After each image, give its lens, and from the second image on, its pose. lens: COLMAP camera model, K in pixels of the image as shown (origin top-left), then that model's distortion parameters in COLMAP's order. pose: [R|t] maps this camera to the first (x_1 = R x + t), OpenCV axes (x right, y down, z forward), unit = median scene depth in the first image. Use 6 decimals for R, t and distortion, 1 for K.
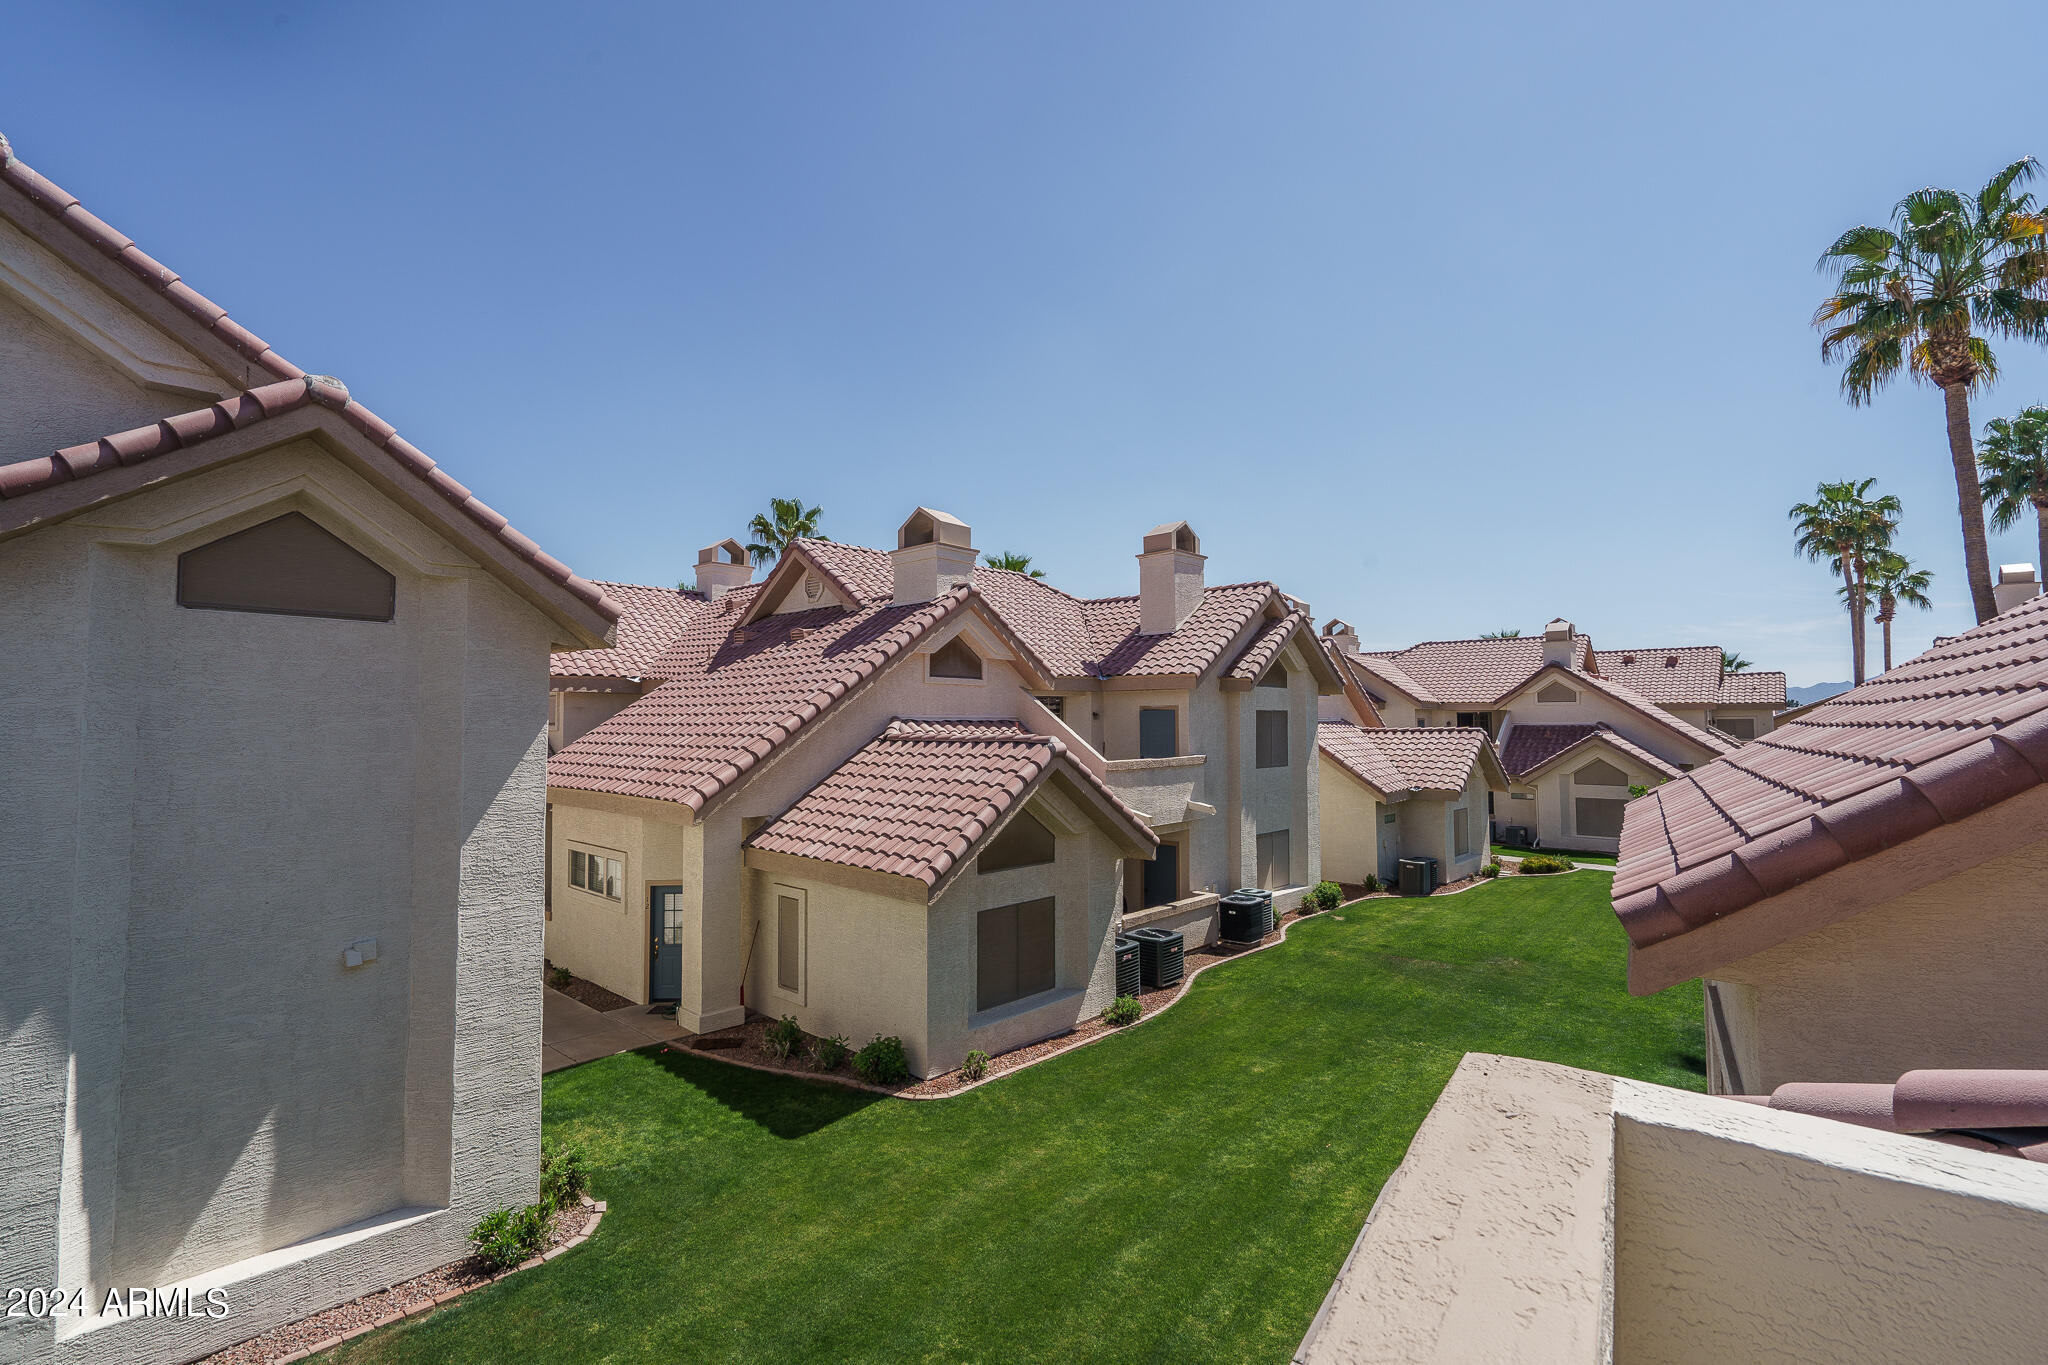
lens RADIAL K [[956.5, 0, 1031.8], [0, 956.5, 679.8], [0, 0, 1]] dist [0.001339, 0.000861]
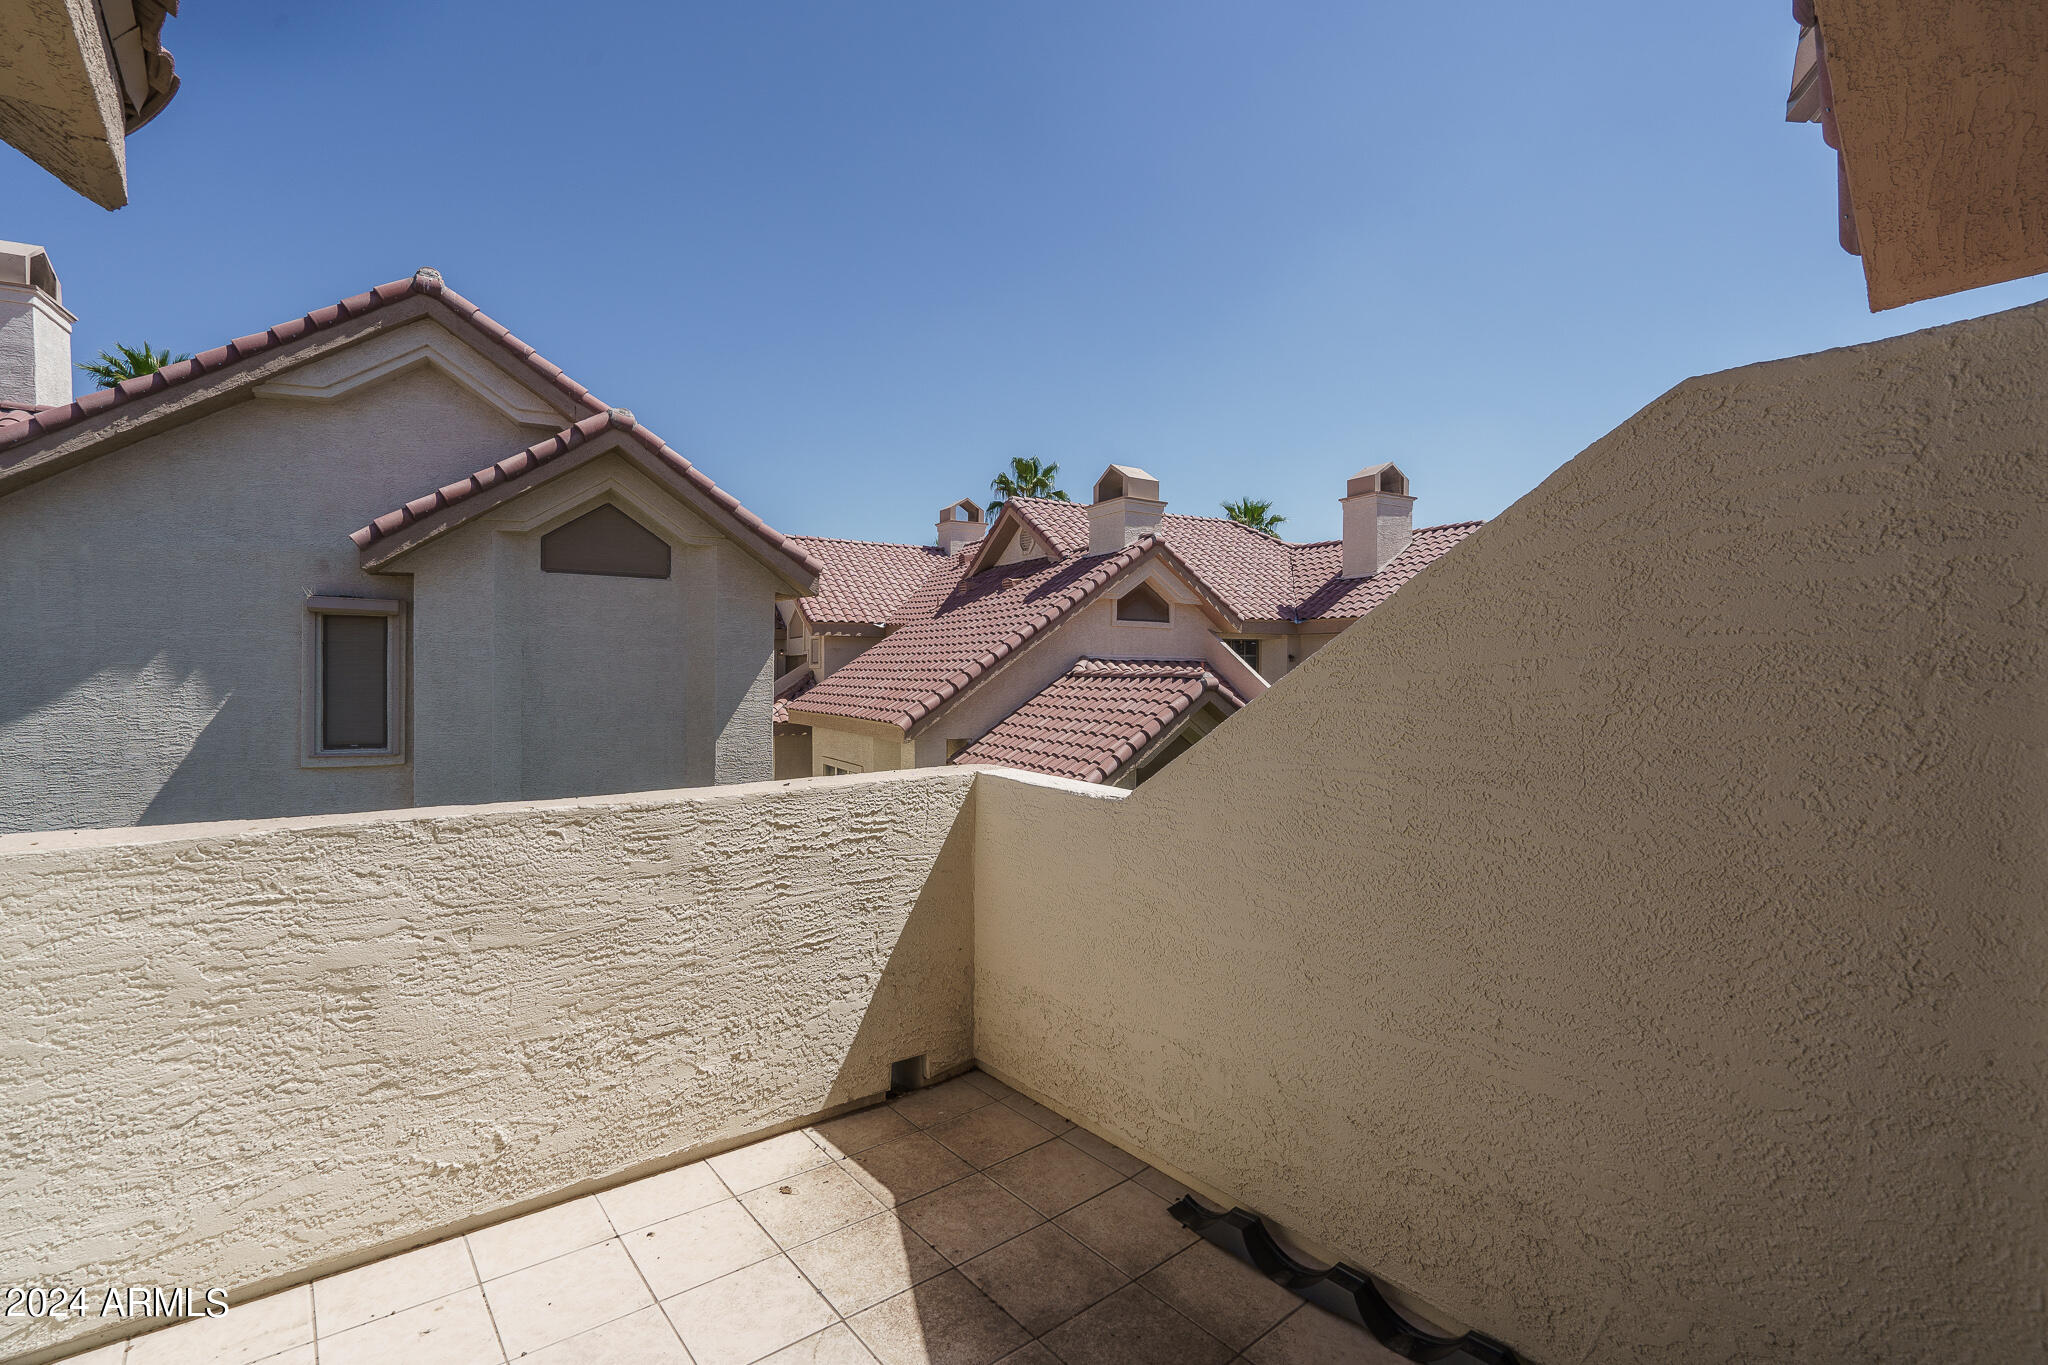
lens RADIAL K [[956.5, 0, 1020.2], [0, 956.5, 681.6], [0, 0, 1]] dist [0.001339, 0.000861]
pose [[0.959136, 0.011374, -0.282717, 0.127276], [0.004155, 0.998518, 0.054267, 0.009019], [0.282915, -0.053224, 0.957667, -0.116960]]
